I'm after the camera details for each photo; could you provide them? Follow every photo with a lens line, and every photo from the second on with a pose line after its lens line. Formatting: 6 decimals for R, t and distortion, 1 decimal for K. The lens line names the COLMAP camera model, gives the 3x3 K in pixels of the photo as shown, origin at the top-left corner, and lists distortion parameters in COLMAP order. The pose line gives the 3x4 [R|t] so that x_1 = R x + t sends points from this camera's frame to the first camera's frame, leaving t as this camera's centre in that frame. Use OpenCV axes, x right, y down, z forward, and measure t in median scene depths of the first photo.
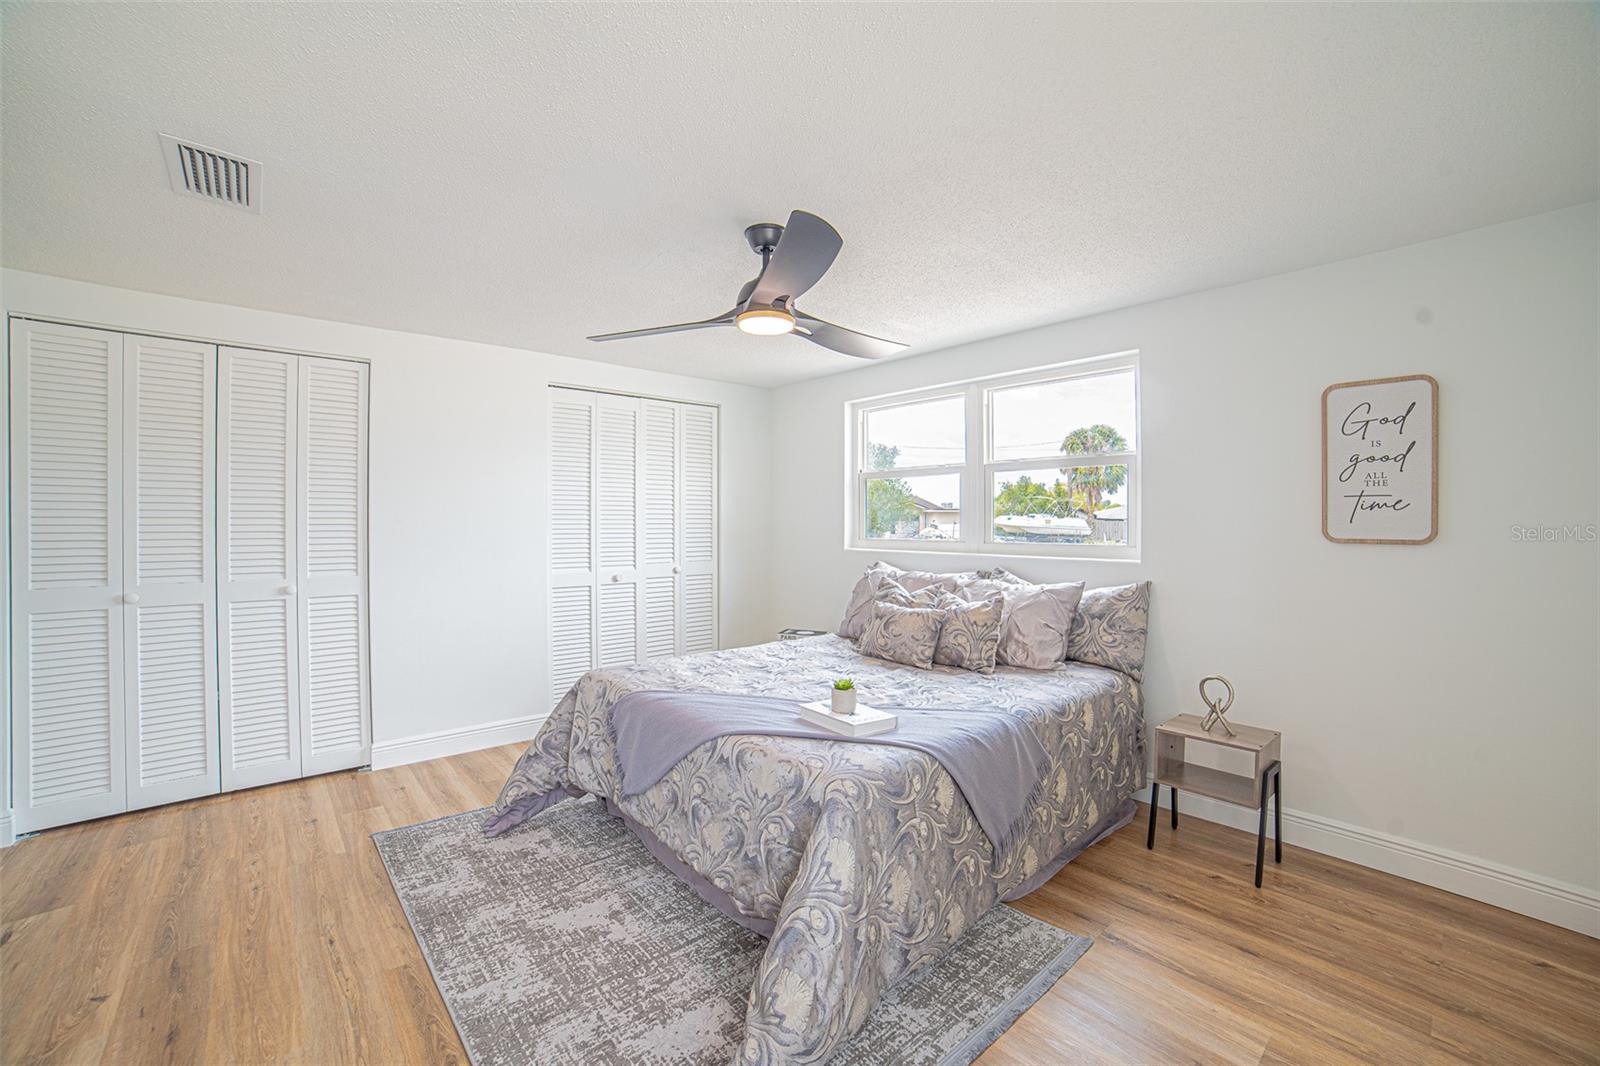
lens RADIAL K [[647.7, 0, 800.0], [0, 647.7, 533.0], [0, 0, 1]] dist [-0.066615, 0.000285]
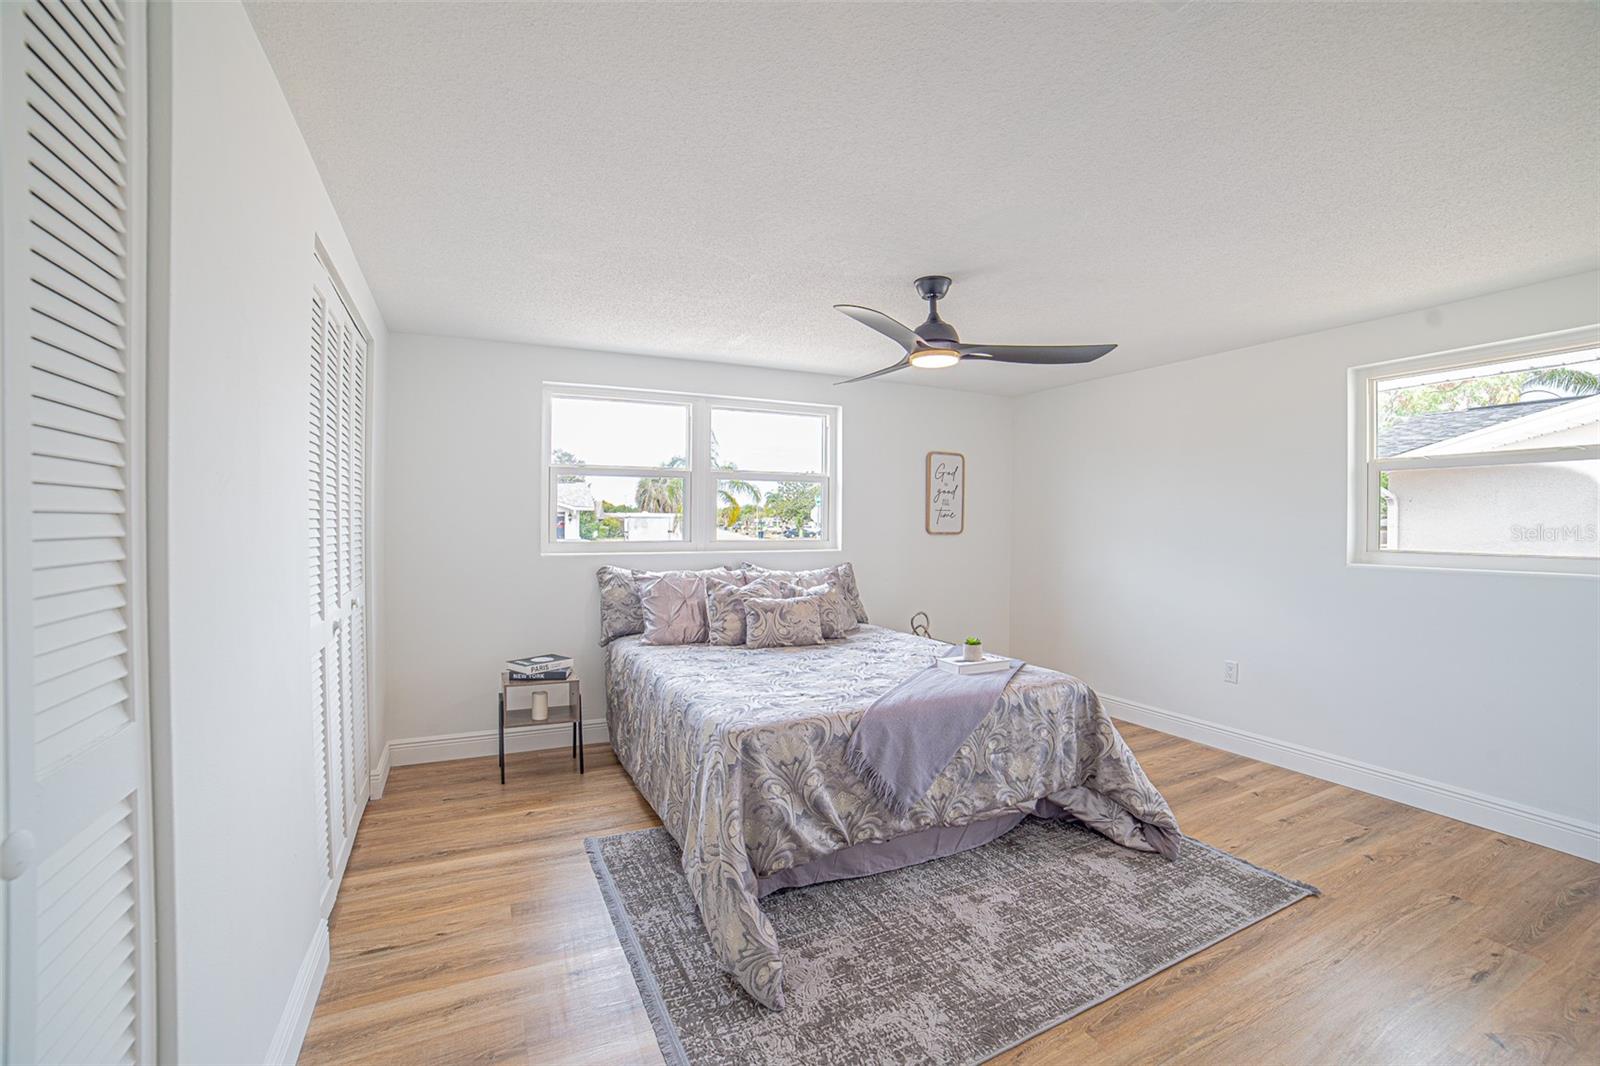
lens RADIAL K [[647.7, 0, 800.0], [0, 647.7, 533.0], [0, 0, 1]] dist [-0.066615, 0.000285]
pose [[0.262740, -0.012589, 0.964784, -1.218916], [0.014561, 0.999853, 0.009081, -0.012579], [-0.964757, 0.011662, 0.262885, 0.888649]]
